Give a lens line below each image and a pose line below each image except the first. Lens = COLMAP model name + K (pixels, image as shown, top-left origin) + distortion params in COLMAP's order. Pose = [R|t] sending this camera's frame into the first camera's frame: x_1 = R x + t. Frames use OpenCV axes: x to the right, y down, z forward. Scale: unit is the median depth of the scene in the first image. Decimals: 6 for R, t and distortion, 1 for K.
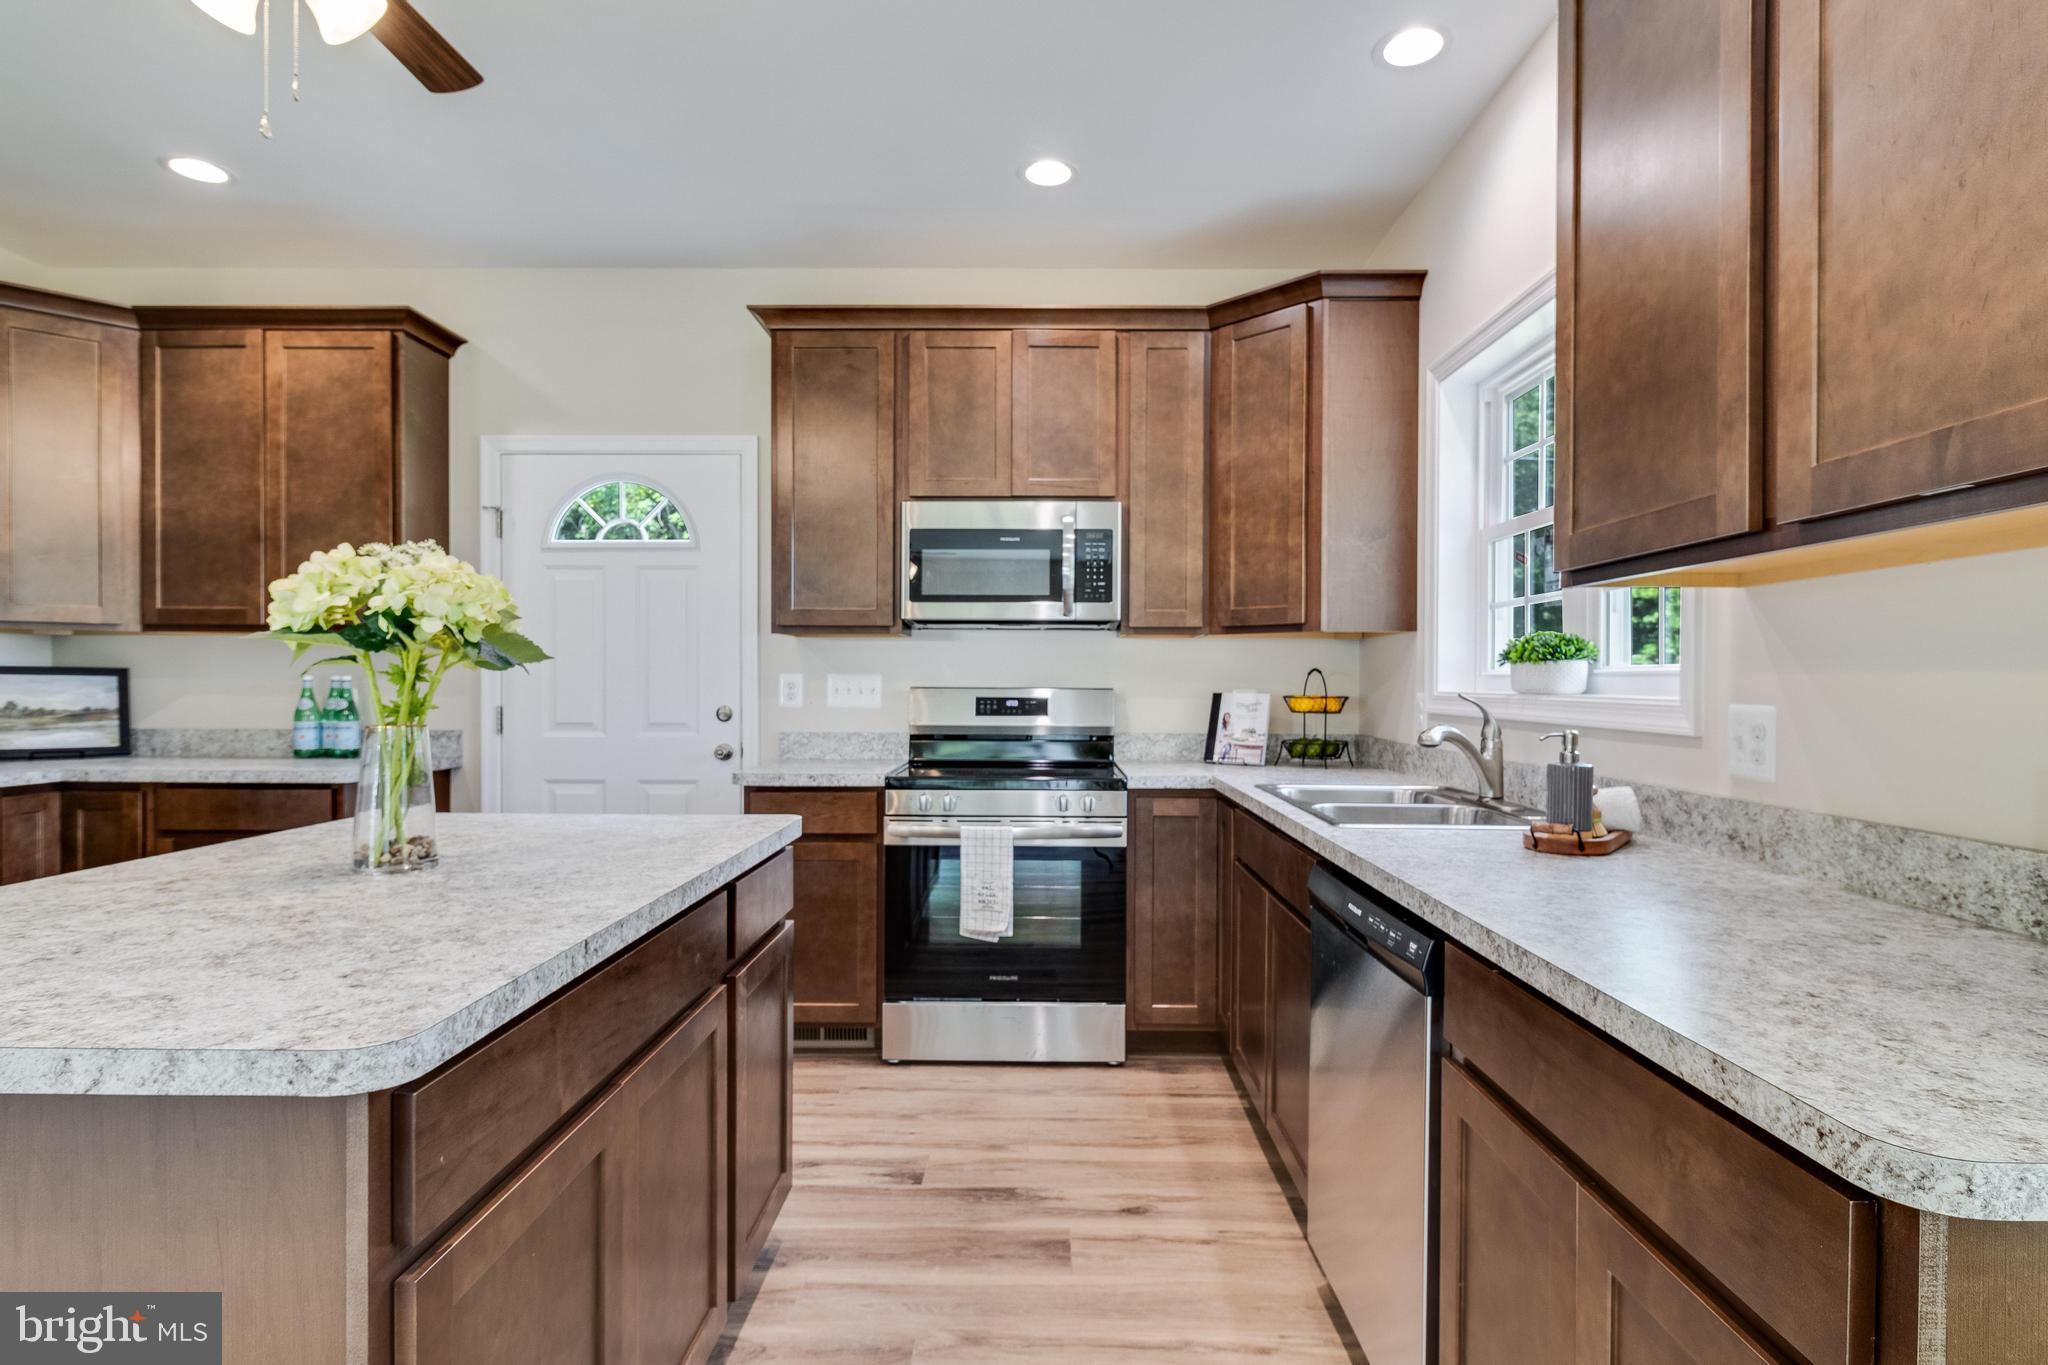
lens RADIAL K [[1030.0, 0, 1033.7], [0, 1030.0, 687.3], [0, 0, 1]] dist [0.003003, -0.000835]
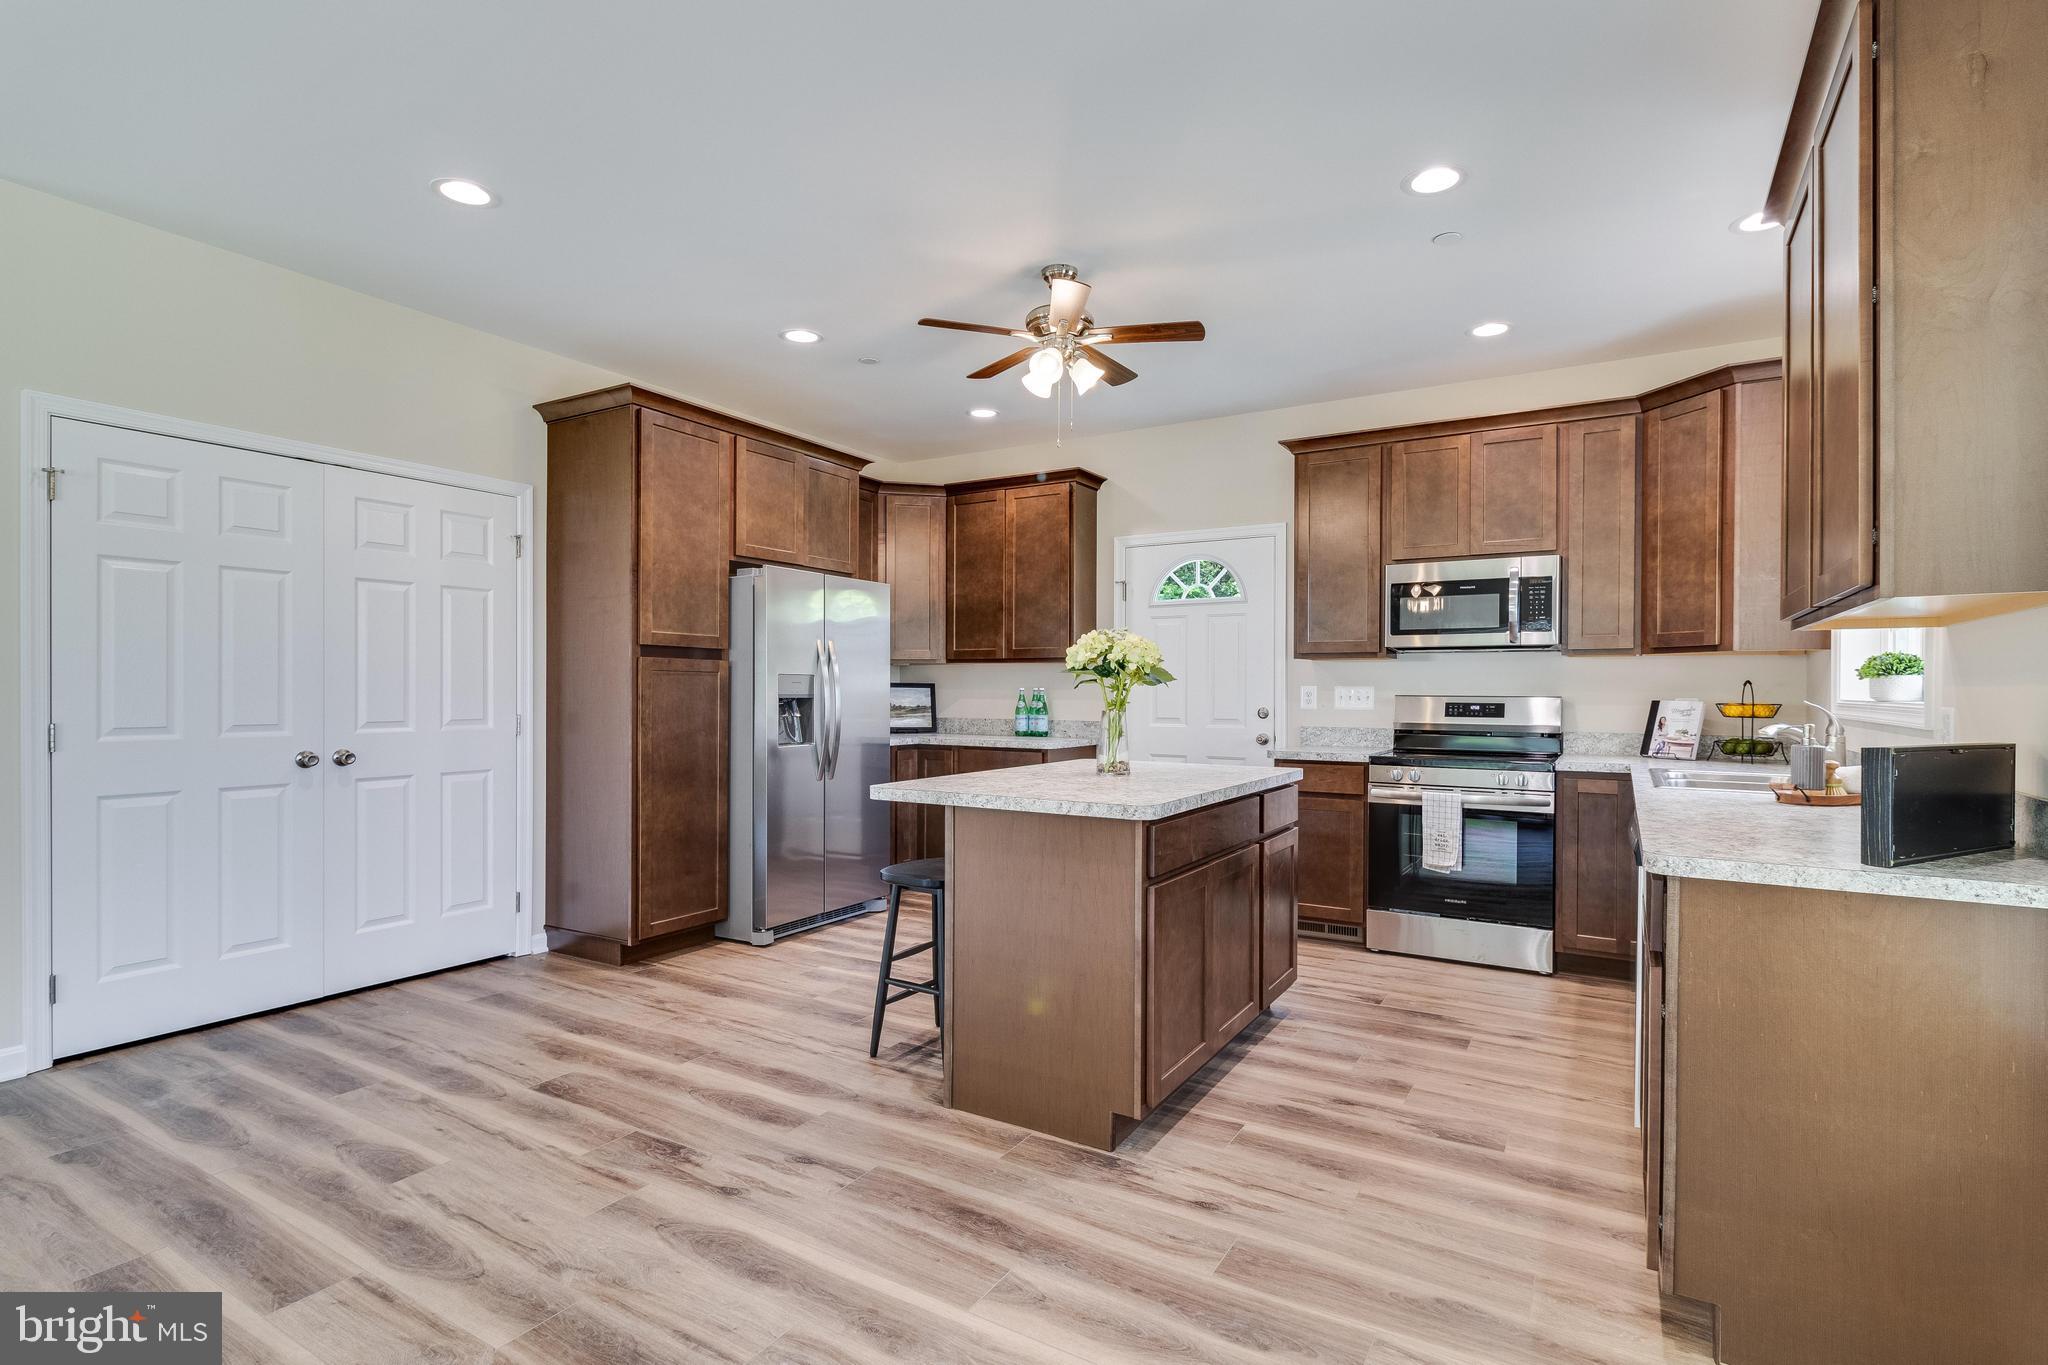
lens RADIAL K [[984.3, 0, 1035.0], [0, 984.3, 695.3], [0, 0, 1]] dist [0.001584, 0.000022]
pose [[0.864356, 0.002601, -0.502873, 0.138998], [-0.003549, 0.999993, -0.000928, 0.002973], [0.502867, 0.002587, 0.864360, -0.422198]]
